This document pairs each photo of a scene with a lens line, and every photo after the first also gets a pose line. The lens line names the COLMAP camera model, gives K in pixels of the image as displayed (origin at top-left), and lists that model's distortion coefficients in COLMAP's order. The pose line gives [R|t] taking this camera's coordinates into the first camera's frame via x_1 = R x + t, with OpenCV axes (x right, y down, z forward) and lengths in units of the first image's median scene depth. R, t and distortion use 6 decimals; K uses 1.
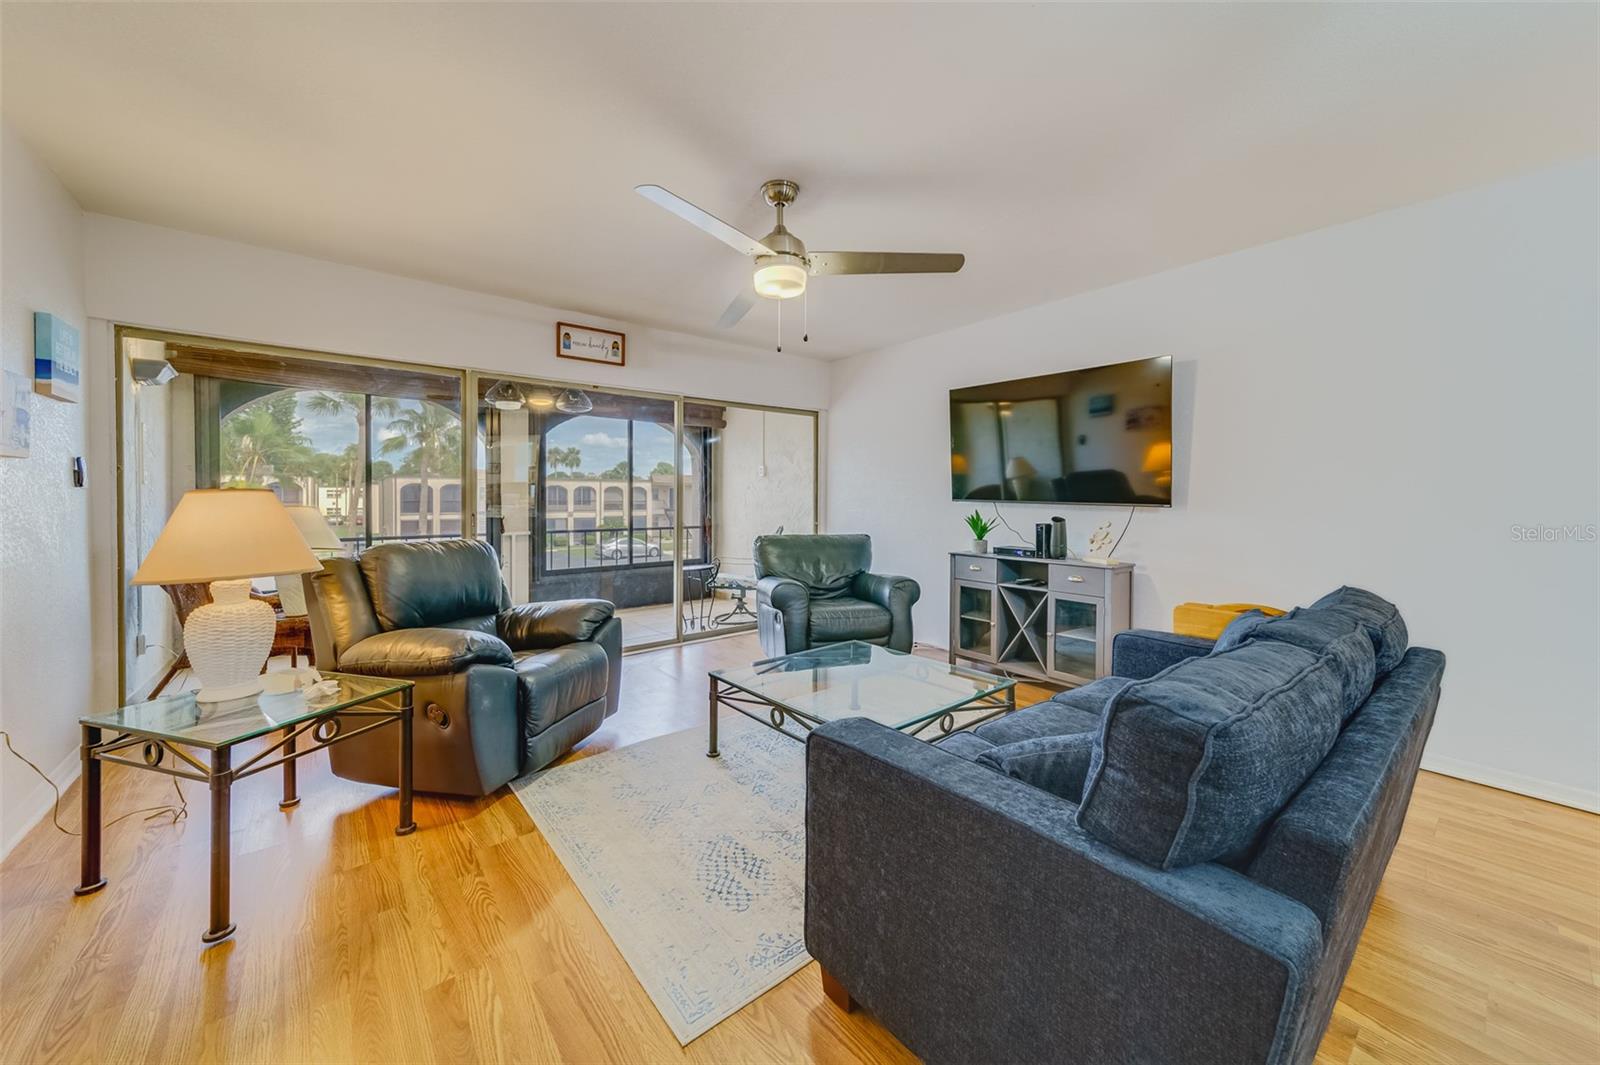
lens RADIAL K [[583.0, 0, 780.0], [0, 583.0, 501.7], [0, 0, 1]] dist [0.002111, 0.000044]
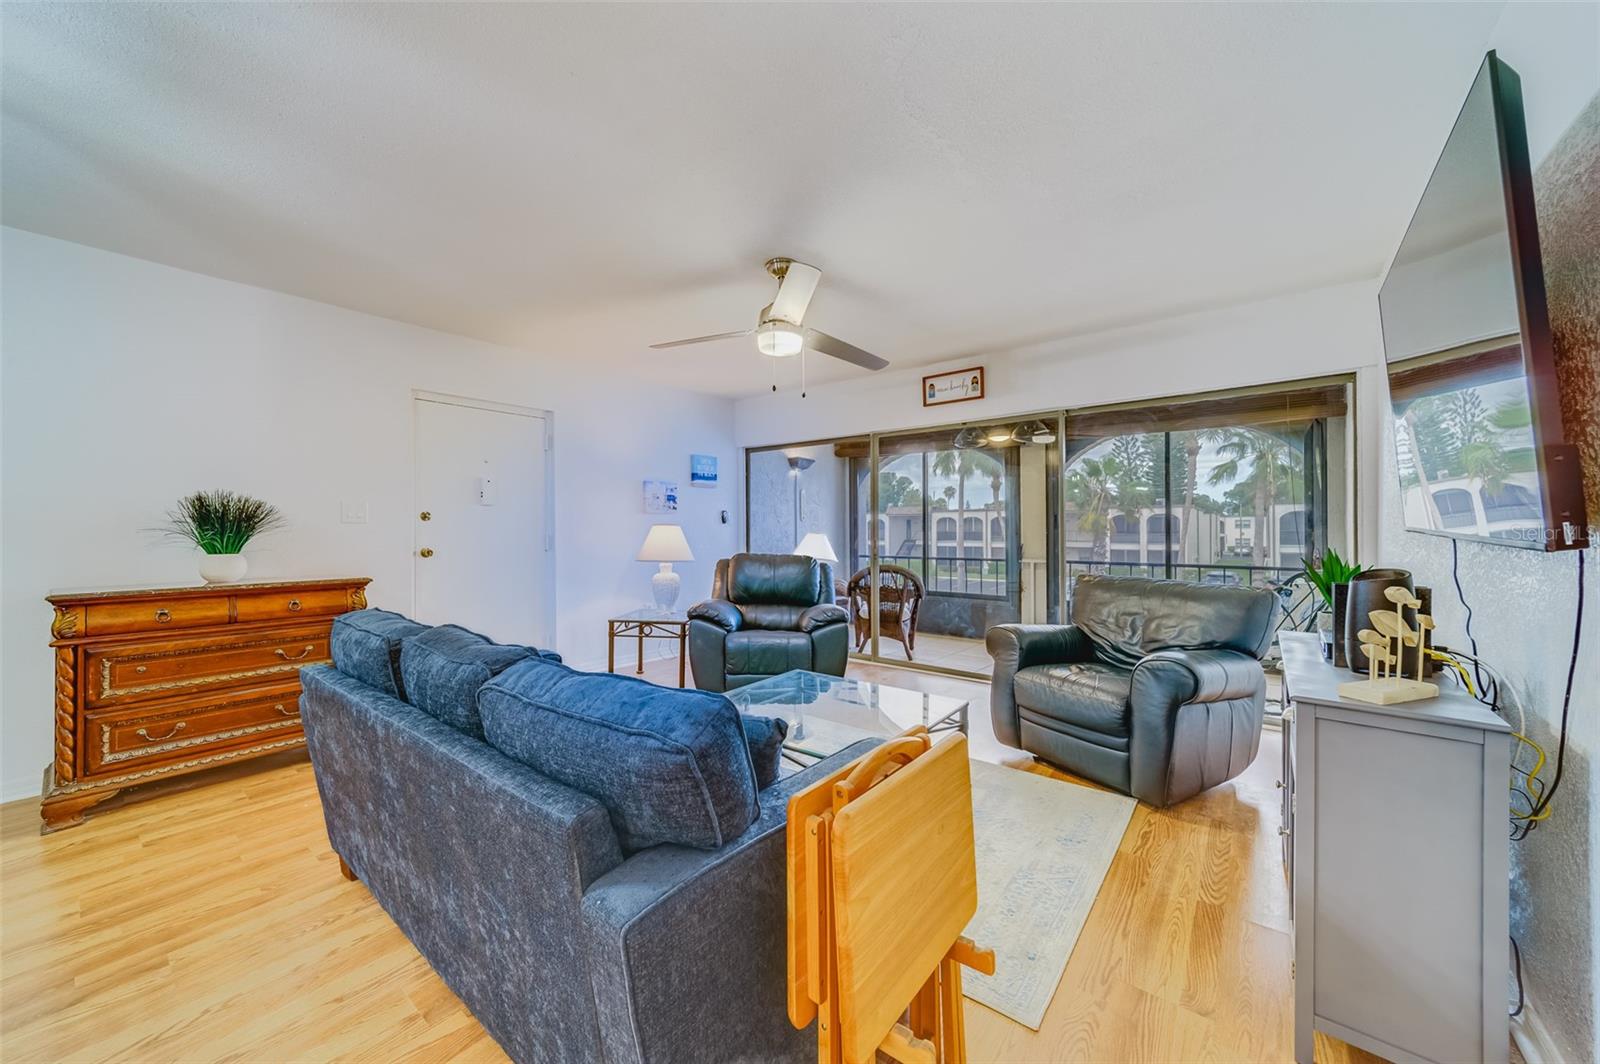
lens RADIAL K [[586.6, 0, 760.8], [0, 586.6, 530.5], [0, 0, 1]] dist [0.003296, 0.000108]
pose [[0.212621, 0.000930, -0.977134, 0.655611], [-0.002951, 0.999996, 0.000310, -0.000708], [0.977130, 0.002818, 0.212623, 0.407802]]
